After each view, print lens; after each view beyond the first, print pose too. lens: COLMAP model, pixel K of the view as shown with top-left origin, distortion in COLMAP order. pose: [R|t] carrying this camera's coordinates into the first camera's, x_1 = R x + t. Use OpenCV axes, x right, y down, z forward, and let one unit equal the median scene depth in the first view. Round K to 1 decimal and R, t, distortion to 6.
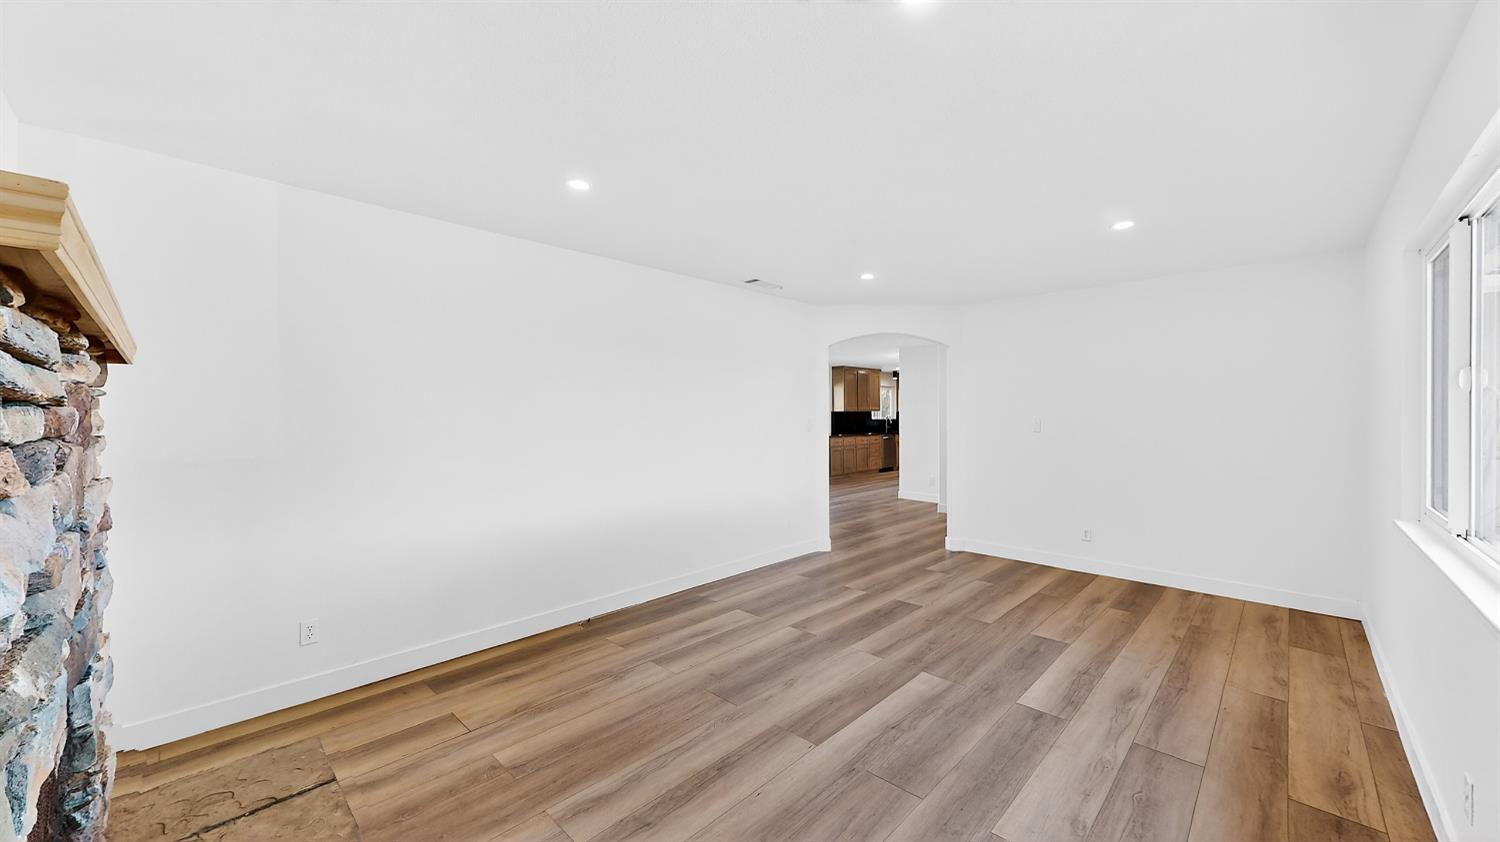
lens RADIAL K [[558.6, 0, 750.0], [0, 558.6, 421.0], [0, 0, 1]] dist [0.001604, 0.000126]
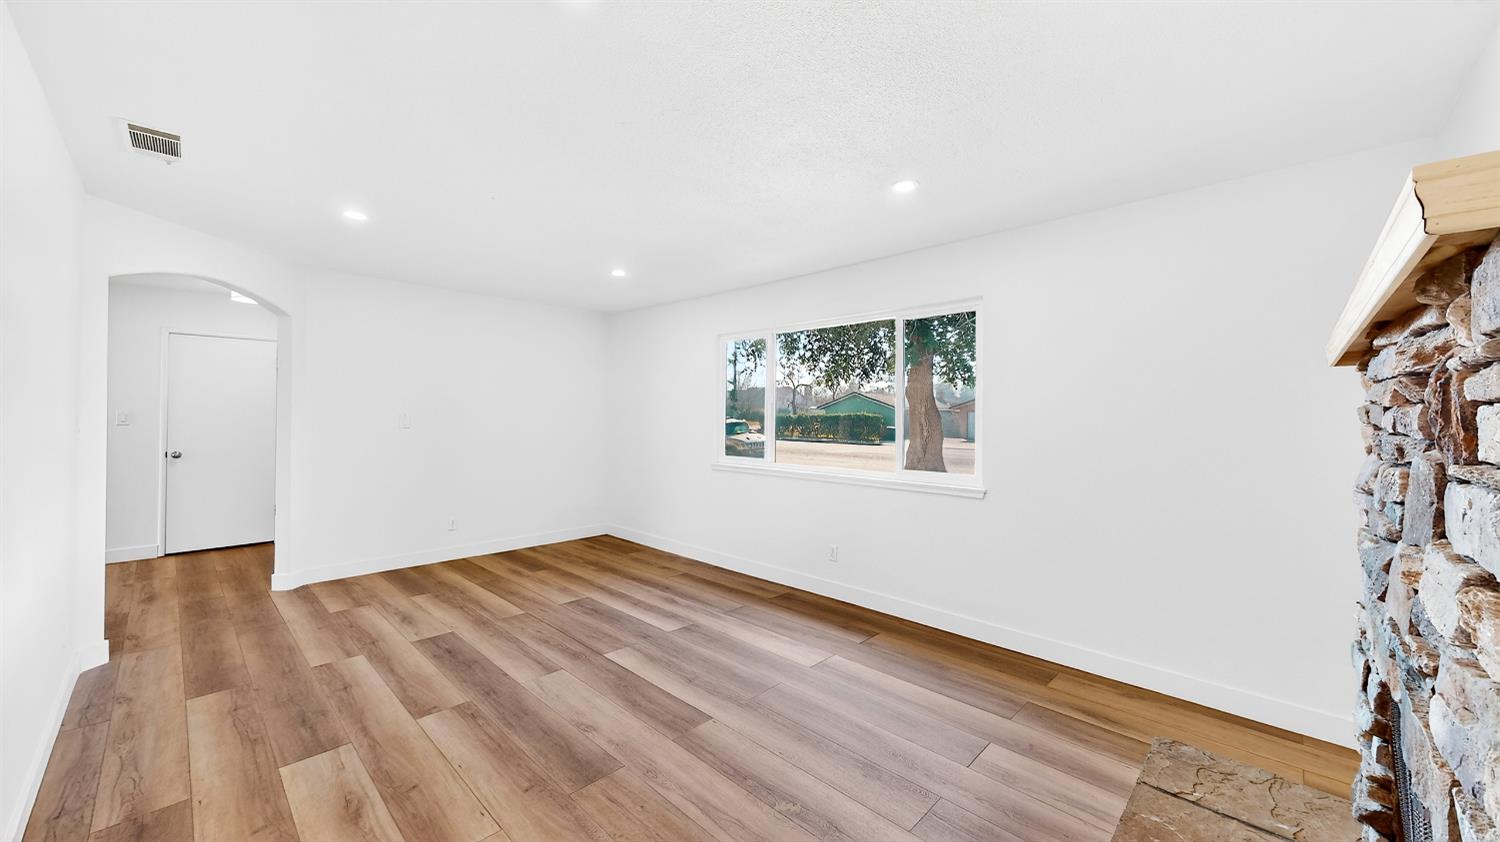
lens RADIAL K [[558.6, 0, 750.0], [0, 558.6, 421.0], [0, 0, 1]] dist [0.001604, 0.000126]
pose [[-0.003605, -0.012565, 0.999915, -0.691645], [0.000149, 0.999921, 0.012565, -0.007195], [-0.999993, 0.000194, -0.003603, 0.674526]]
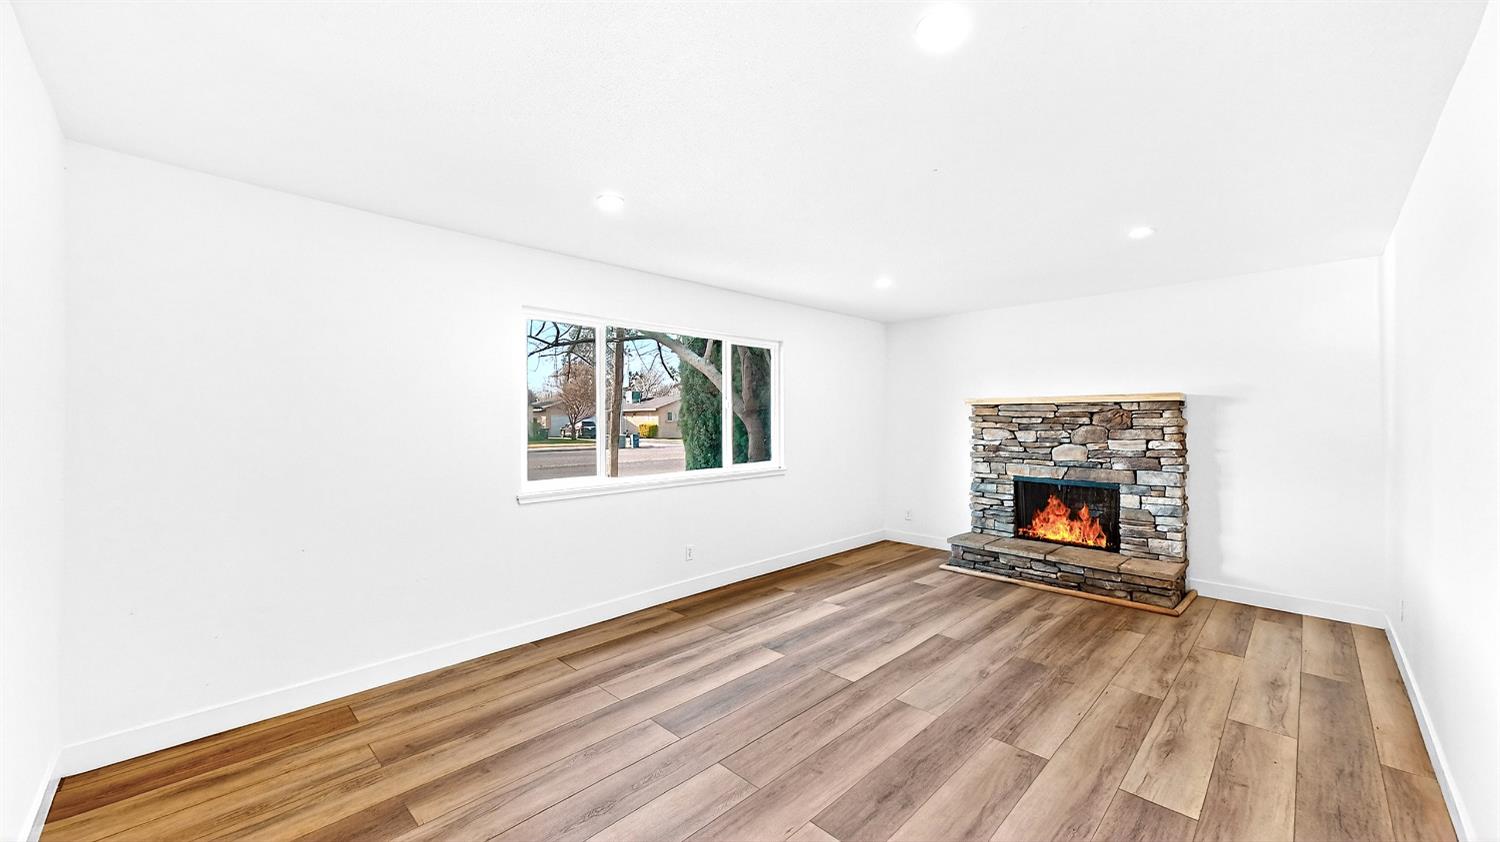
lens RADIAL K [[558.6, 0, 750.0], [0, 558.6, 421.0], [0, 0, 1]] dist [0.001604, 0.000126]
pose [[-0.999850, 0.002890, 0.017086, 0.440112], [0.003089, 0.999928, 0.011598, -0.017612], [-0.017051, 0.011649, -0.999787, 1.835263]]
